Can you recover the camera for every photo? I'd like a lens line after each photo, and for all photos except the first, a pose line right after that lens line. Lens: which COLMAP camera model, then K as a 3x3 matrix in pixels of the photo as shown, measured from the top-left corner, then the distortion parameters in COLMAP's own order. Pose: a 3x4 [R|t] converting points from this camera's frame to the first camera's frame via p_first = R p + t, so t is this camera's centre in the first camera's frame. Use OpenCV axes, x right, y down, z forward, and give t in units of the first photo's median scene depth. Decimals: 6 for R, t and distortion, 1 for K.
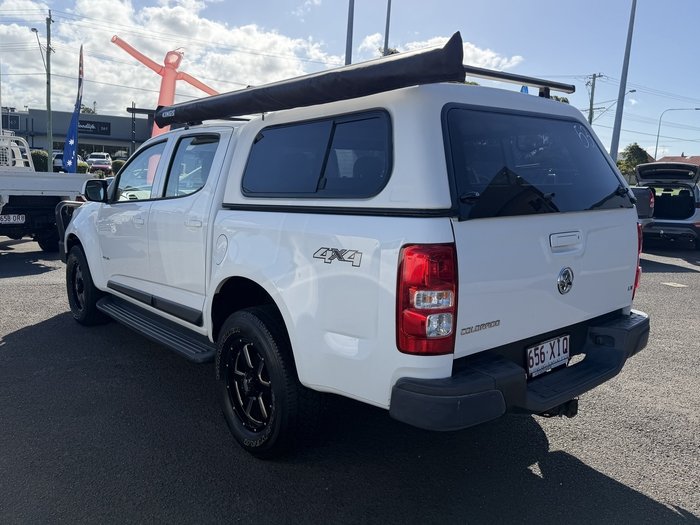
lens RADIAL K [[562.9, 0, 338.6], [0, 562.9, 262.7], [0, 0, 1]] dist [0.000462, -0.004237]
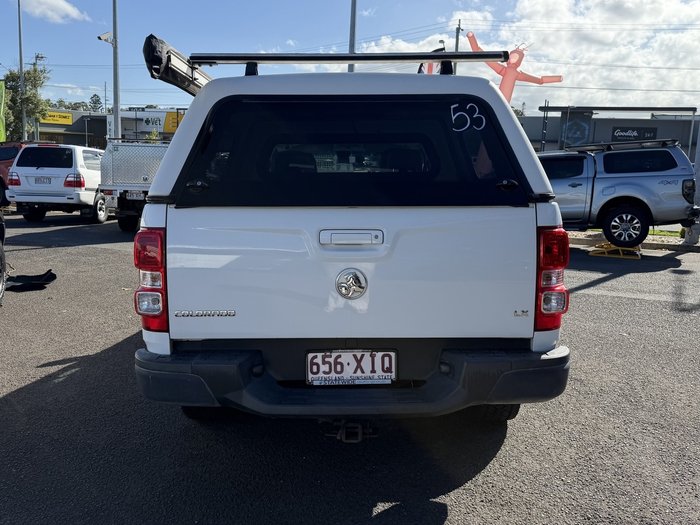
lens RADIAL K [[594.5, 0, 350.0], [0, 594.5, 244.3], [0, 0, 1]] dist [0.060639, -0.001210]
pose [[0.791838, 0.067727, -0.606964, 0.940026], [-0.092819, 0.995633, -0.009994, -0.020130], [0.603637, 0.064252, 0.794666, 0.243062]]
